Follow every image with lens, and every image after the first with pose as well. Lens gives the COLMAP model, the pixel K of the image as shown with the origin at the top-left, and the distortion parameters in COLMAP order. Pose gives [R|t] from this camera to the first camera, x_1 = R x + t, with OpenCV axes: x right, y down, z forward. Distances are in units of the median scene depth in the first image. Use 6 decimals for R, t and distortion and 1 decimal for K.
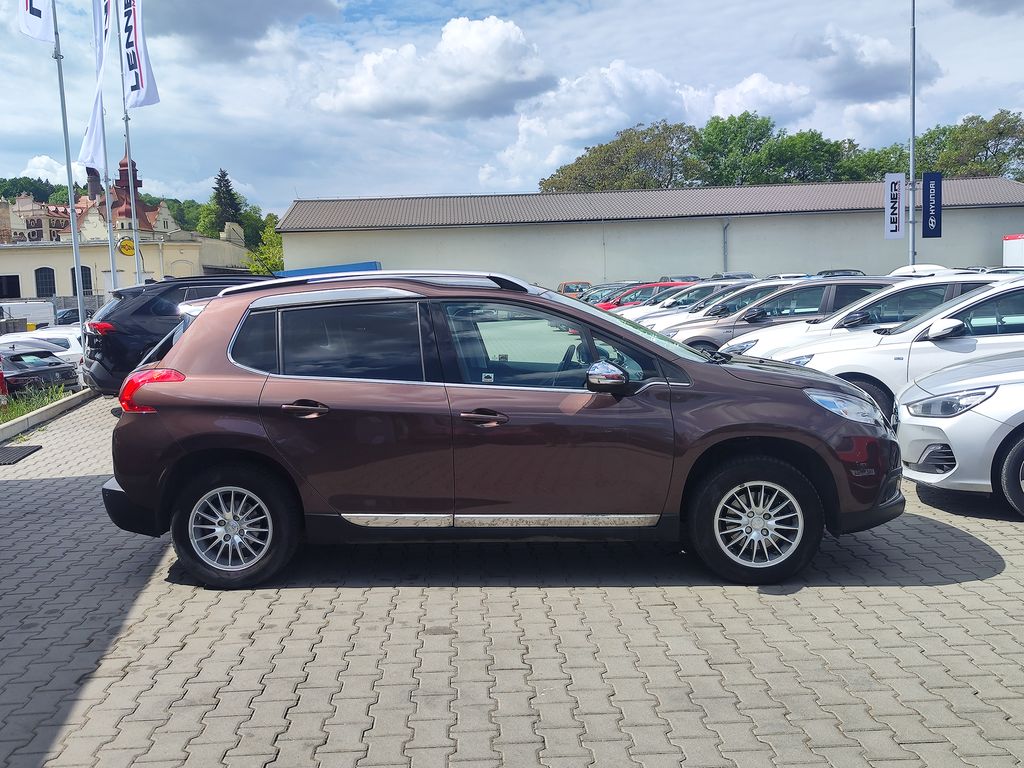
lens RADIAL K [[1137.9, 0, 512.0], [0, 1137.9, 384.0], [0, 0, 1]] dist [0.015651, -0.036606]
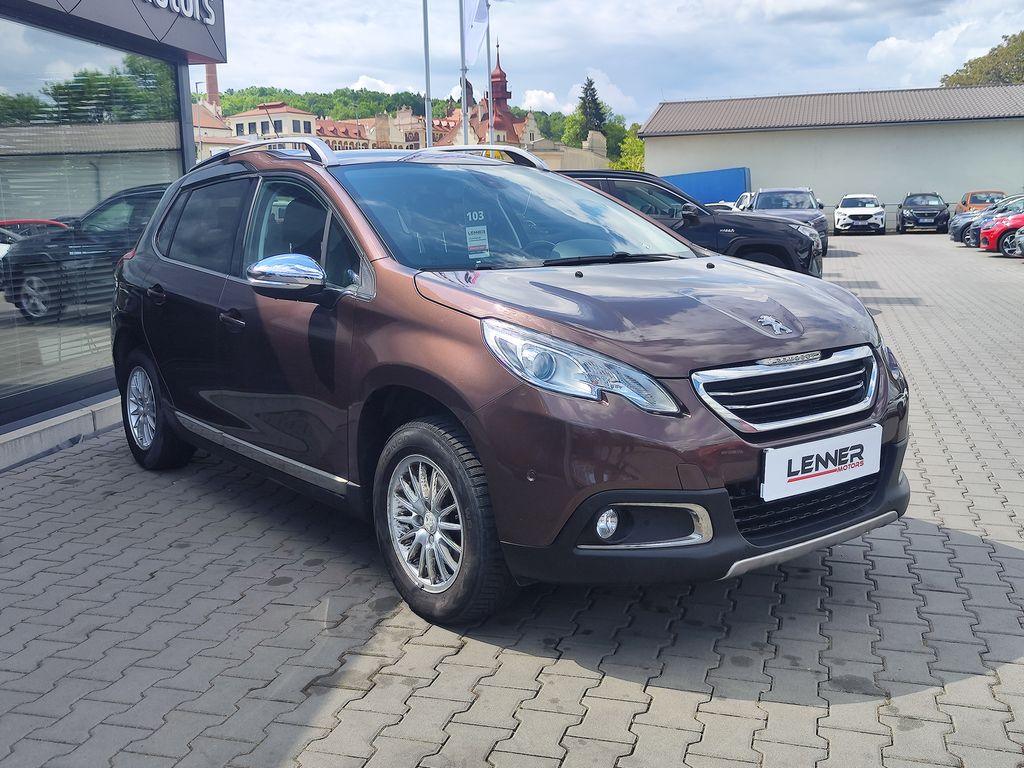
lens RADIAL K [[1063.9, 0, 512.0], [0, 1063.9, 384.0], [0, 0, 1]] dist [0.007350, -0.005800]
pose [[0.948721, 0.067286, -0.308870, -0.019102], [-0.045227, 0.995924, 0.078039, 0.005559], [0.312862, -0.060068, 0.947897, 0.108803]]
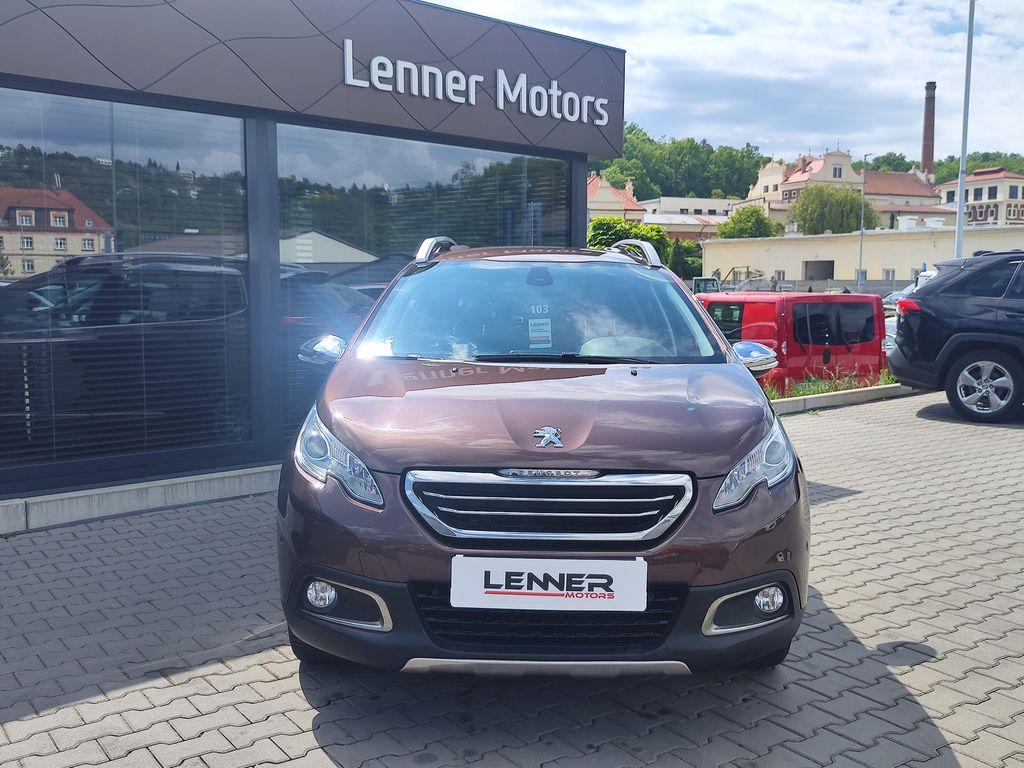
lens RADIAL K [[1063.9, 0, 512.0], [0, 1063.9, 384.0], [0, 0, 1]] dist [0.007350, -0.005800]
pose [[0.532278, 0.119159, -0.838142, 0.106149], [-0.107711, 0.991531, 0.072562, -0.012481], [0.839690, 0.051654, 0.540605, 0.190308]]
